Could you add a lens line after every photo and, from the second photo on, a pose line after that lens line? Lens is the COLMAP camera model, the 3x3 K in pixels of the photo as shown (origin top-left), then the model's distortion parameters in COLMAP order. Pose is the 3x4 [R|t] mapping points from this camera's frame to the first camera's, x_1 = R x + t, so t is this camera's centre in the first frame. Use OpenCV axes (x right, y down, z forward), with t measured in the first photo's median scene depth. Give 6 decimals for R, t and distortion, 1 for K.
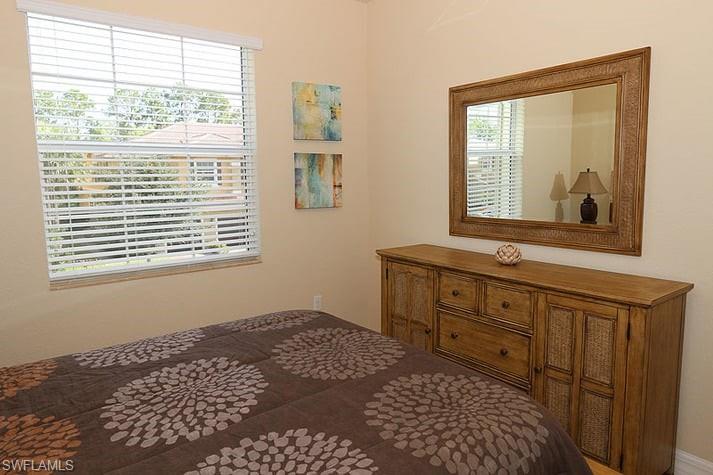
lens RADIAL K [[477.1, 0, 356.5], [0, 477.1, 237.5], [0, 0, 1]] dist [-0.025051, 0.000921]
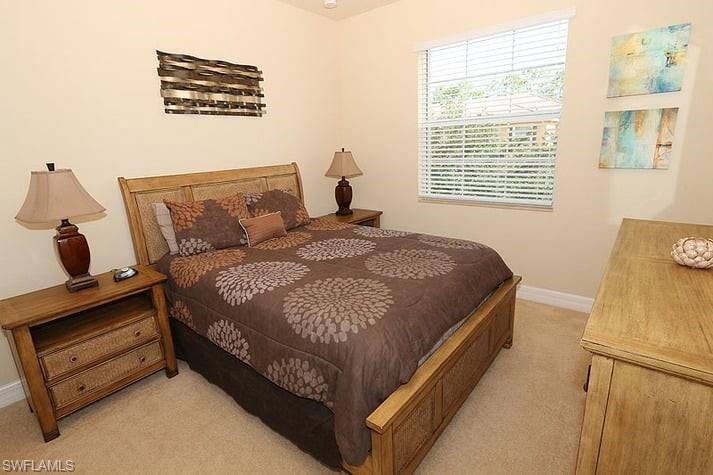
lens RADIAL K [[350.6, 0, 356.5], [0, 350.6, 237.5], [0, 0, 1]] dist [-0.016574, 0.001303]
pose [[0.220959, 0.249303, -0.942881, 0.949755], [-0.088746, 0.967906, 0.235122, -0.082665], [0.971237, 0.031725, 0.235993, 0.582227]]
